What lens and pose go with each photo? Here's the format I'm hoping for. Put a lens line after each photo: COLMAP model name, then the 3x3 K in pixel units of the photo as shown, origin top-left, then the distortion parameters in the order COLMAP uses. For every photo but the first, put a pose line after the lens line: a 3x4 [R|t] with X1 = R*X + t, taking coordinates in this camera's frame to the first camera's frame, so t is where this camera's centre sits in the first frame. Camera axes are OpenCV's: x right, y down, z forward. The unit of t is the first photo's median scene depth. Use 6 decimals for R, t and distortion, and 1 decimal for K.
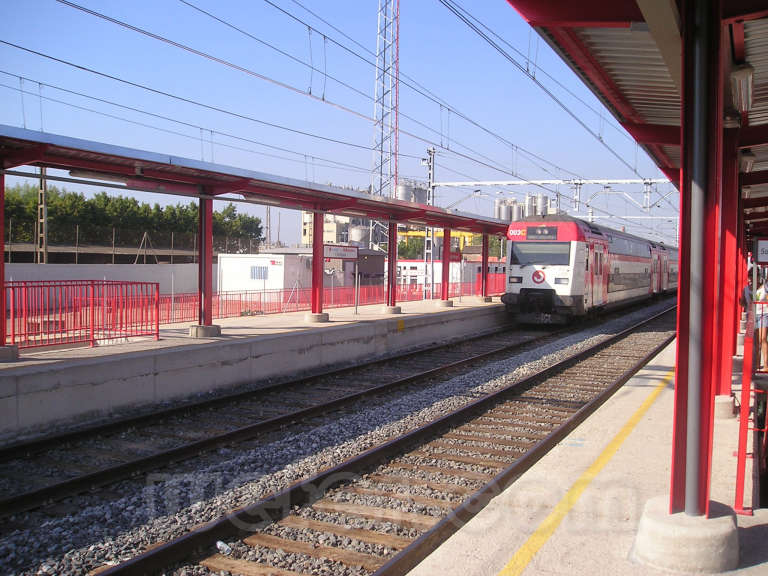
lens RADIAL K [[823.7, 0, 384.0], [0, 823.7, 288.0], [0, 0, 1]] dist [-0.132204, 0.006061]
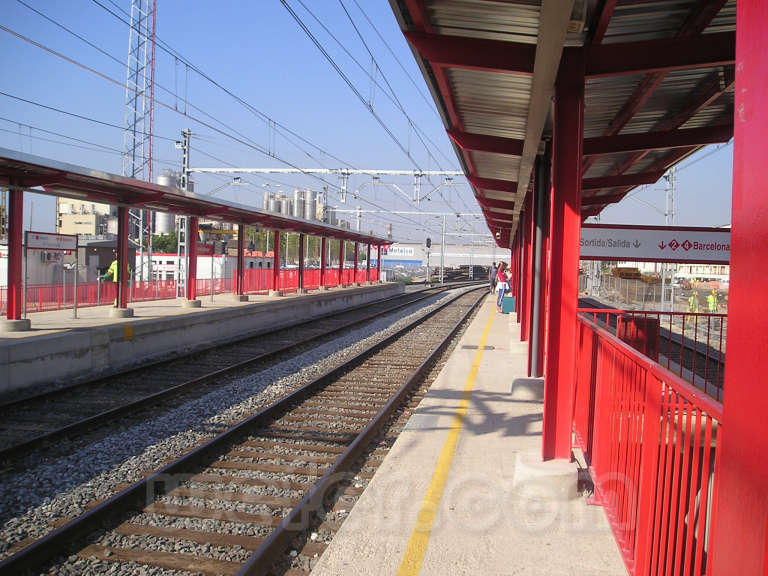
lens RADIAL K [[823.7, 0, 384.0], [0, 823.7, 288.0], [0, 0, 1]] dist [-0.132204, 0.006061]
pose [[0.961415, -0.000613, 0.275100, 0.037655], [-0.000953, 0.999984, 0.005558, -0.002858], [-0.275099, -0.005606, 0.961399, 0.145701]]
